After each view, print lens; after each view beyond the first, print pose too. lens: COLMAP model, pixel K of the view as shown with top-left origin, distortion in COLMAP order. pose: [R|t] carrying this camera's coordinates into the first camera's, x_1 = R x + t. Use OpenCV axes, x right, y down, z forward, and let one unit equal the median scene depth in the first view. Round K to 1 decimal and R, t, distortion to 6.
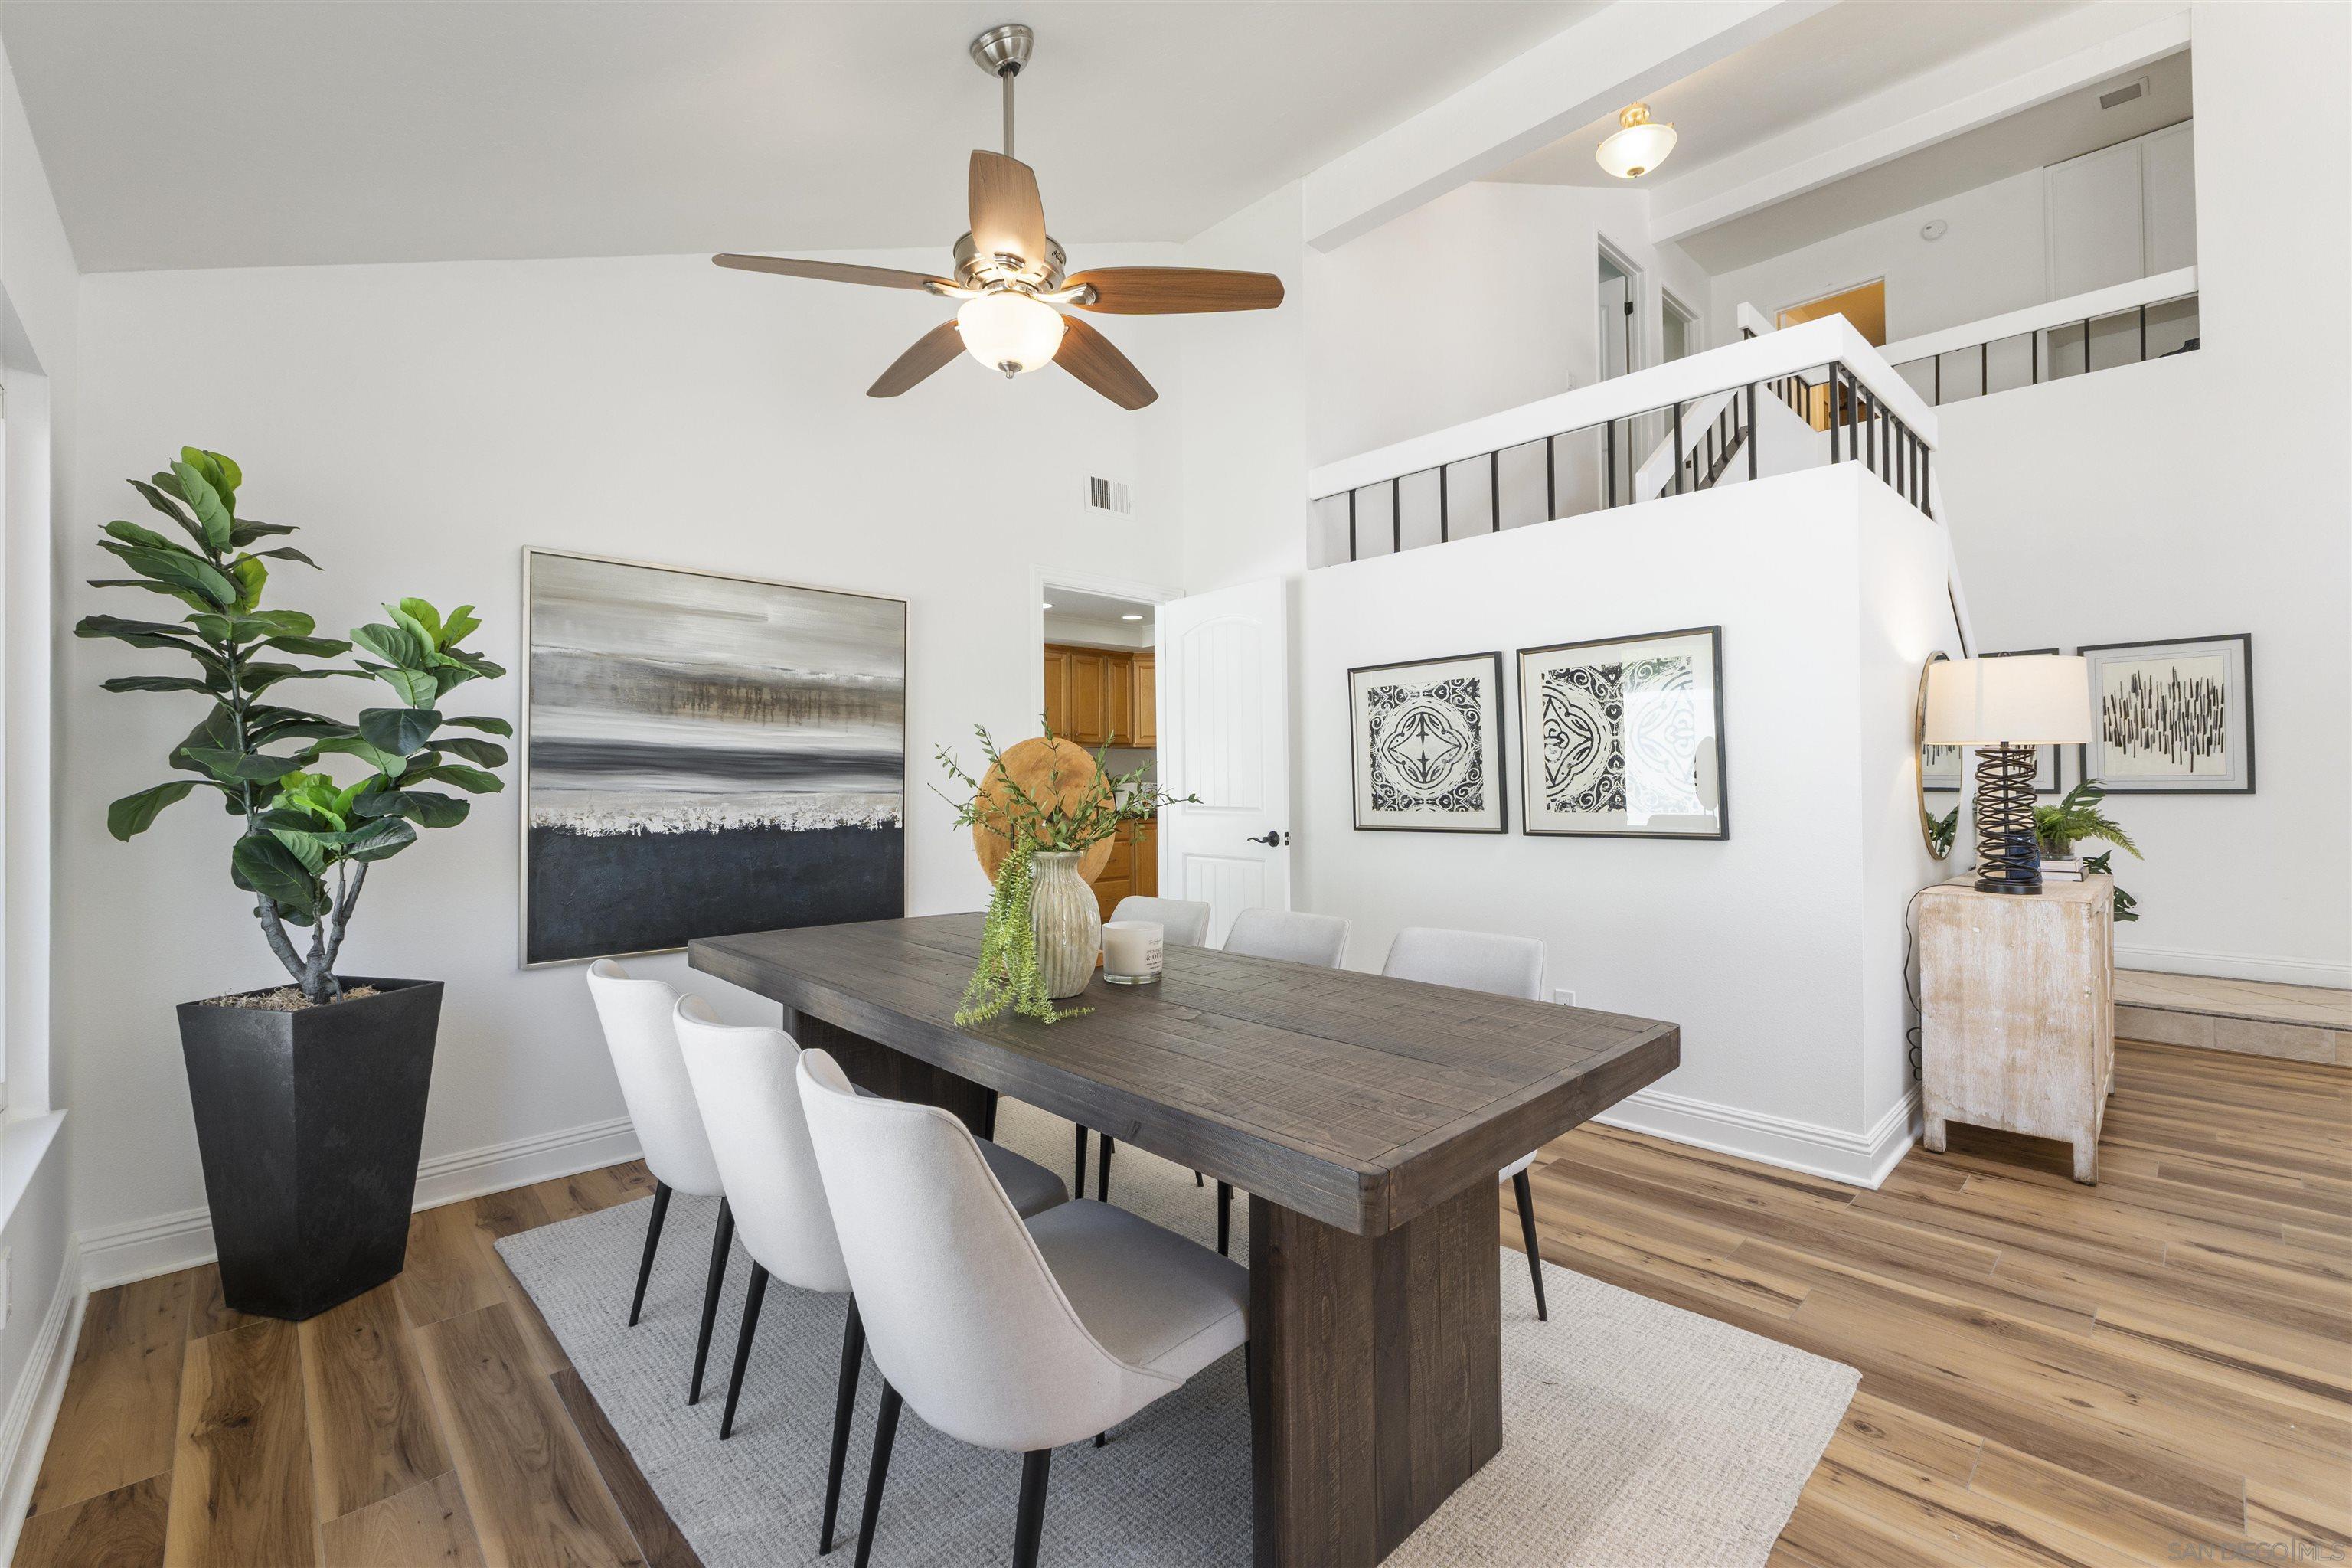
lens RADIAL K [[984.6, 0, 1174.5], [0, 984.6, 762.9], [0, 0, 1]] dist [-0.001411, 0.000197]
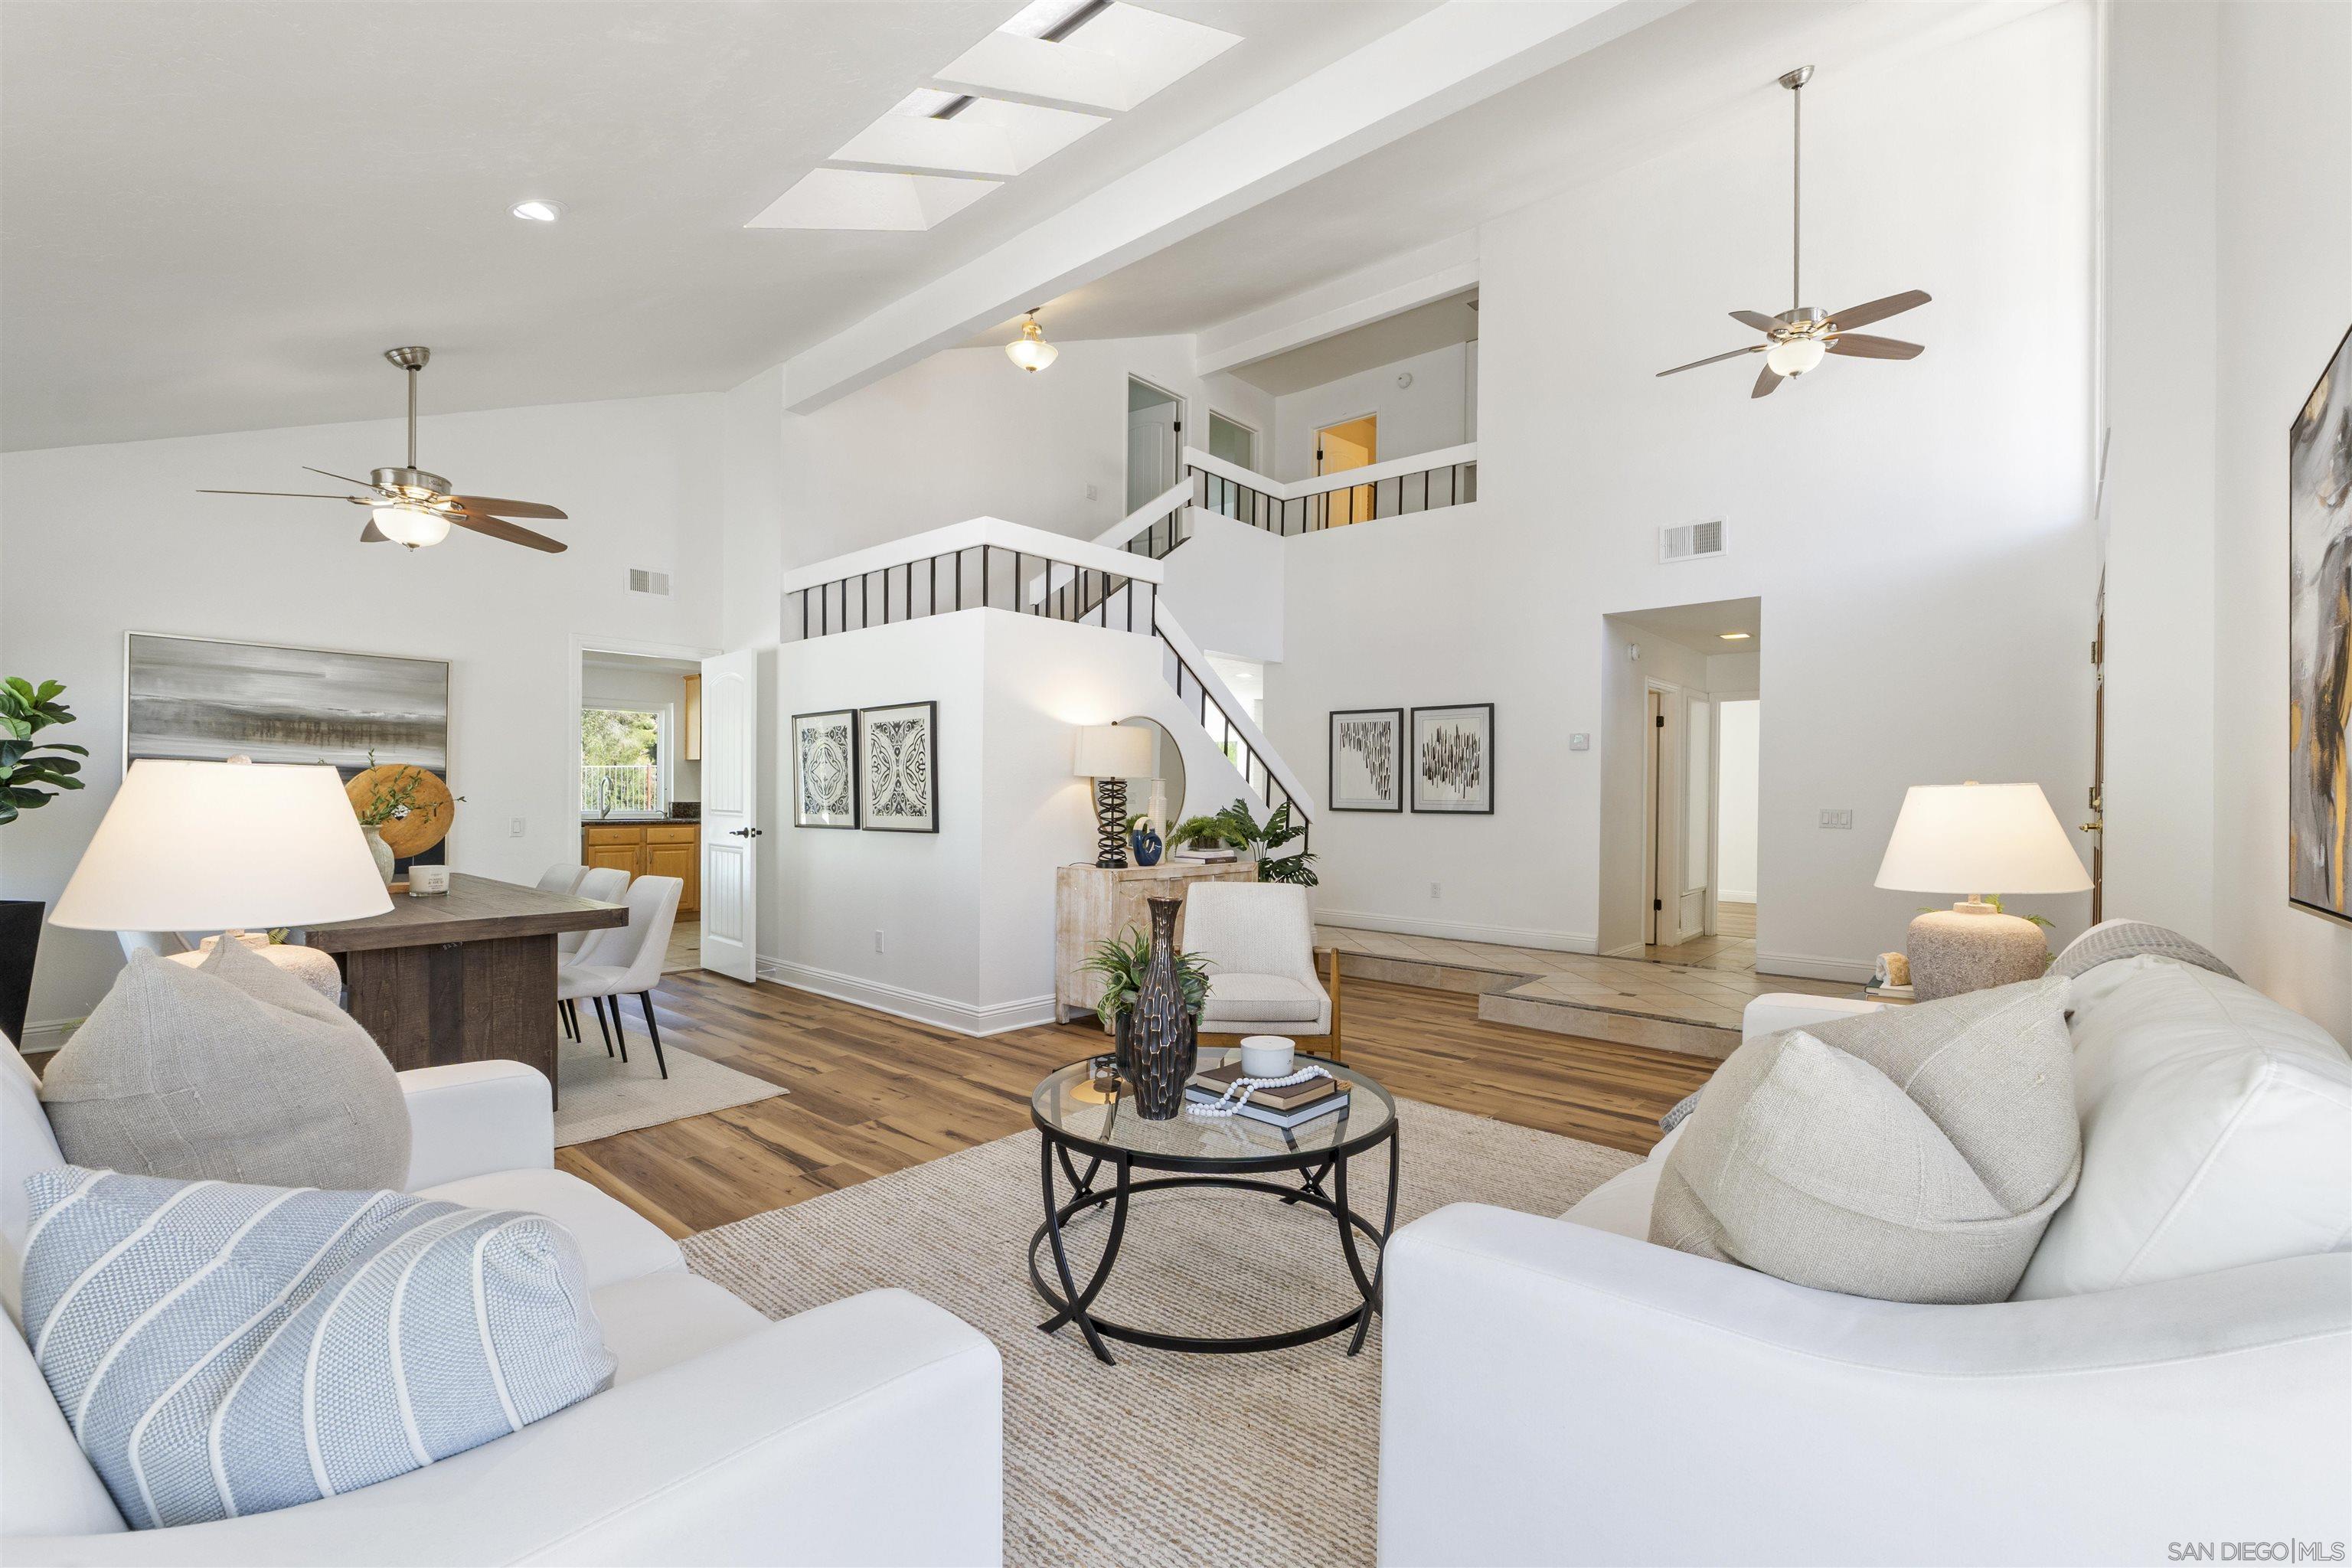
lens RADIAL K [[1002.4, 0, 1172.9], [0, 1002.4, 795.0], [0, 0, 1]] dist [-0.002209, 0.000127]
pose [[0.995818, 0.019206, 0.089321, 0.737605], [-0.021056, 0.999582, 0.019822, -0.023870], [-0.088903, -0.021620, 0.995806, -0.628459]]
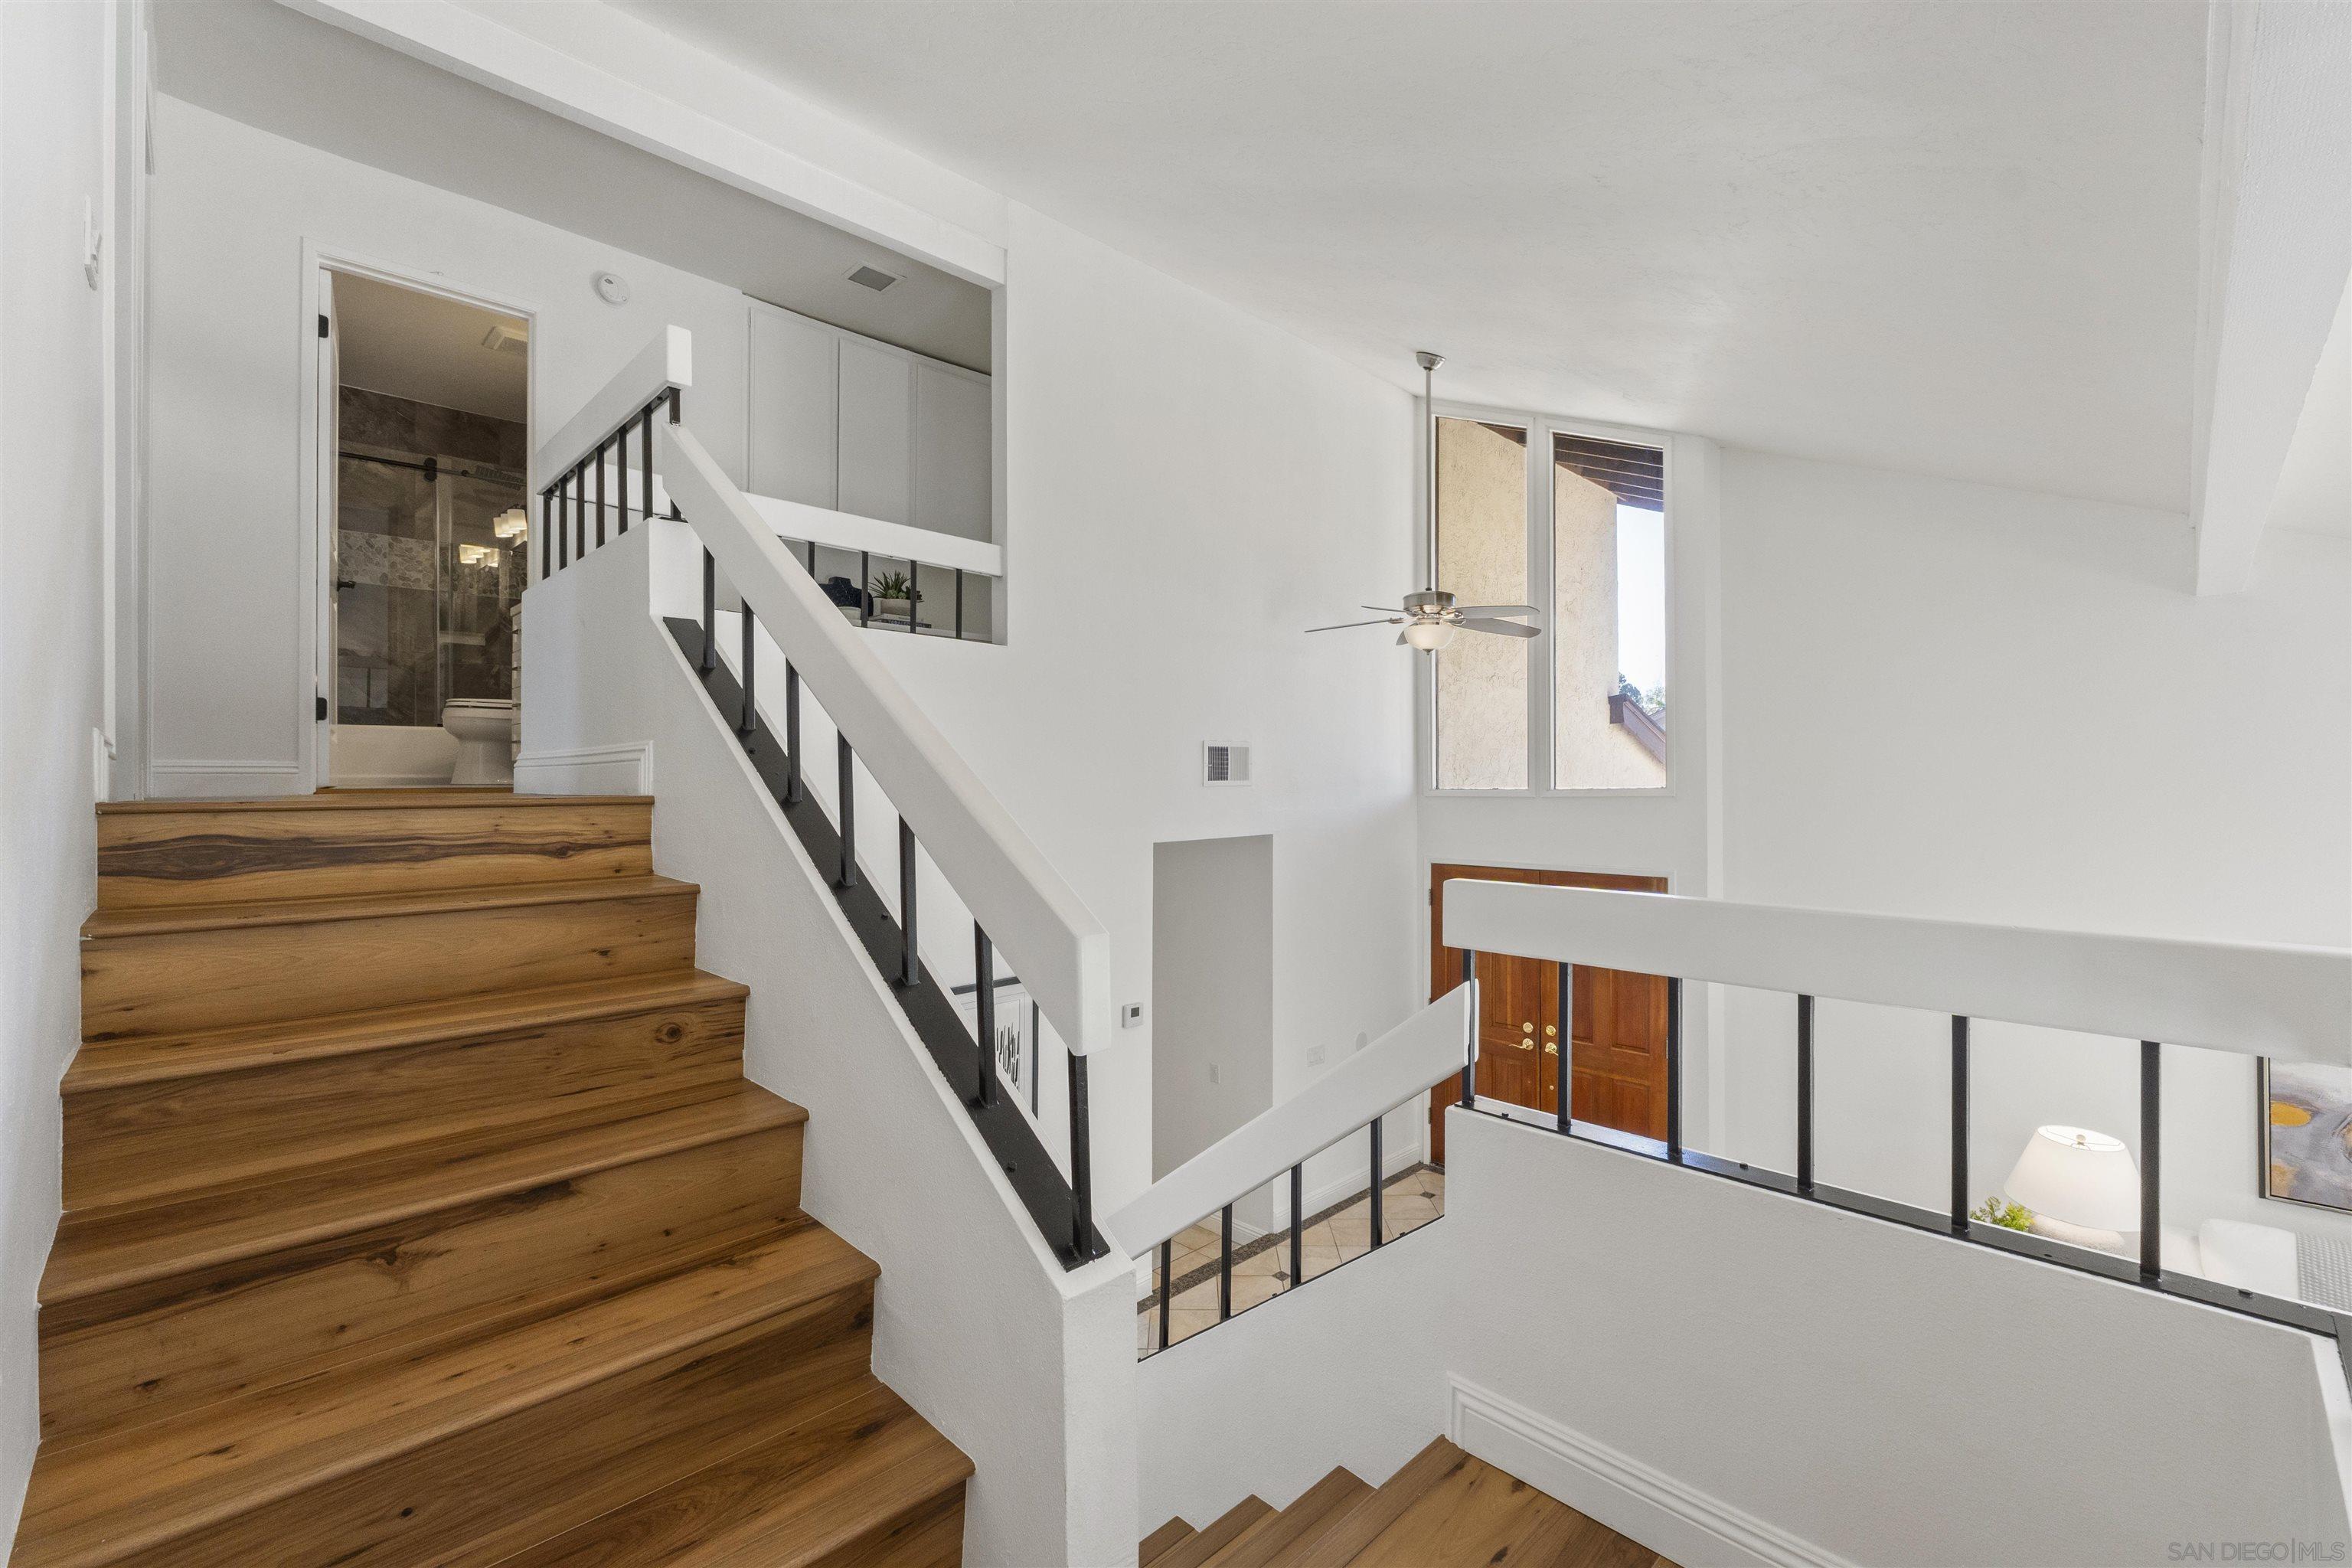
lens RADIAL K [[1002.4, 0, 1172.9], [0, 1002.4, 795.0], [0, 0, 1]] dist [-0.002209, 0.000127]
pose [[-0.020375, 0.013568, 0.999700, 0.239395], [-0.007176, 0.999880, -0.013717, -0.420037], [-0.999767, -0.007454, -0.020275, 1.314631]]
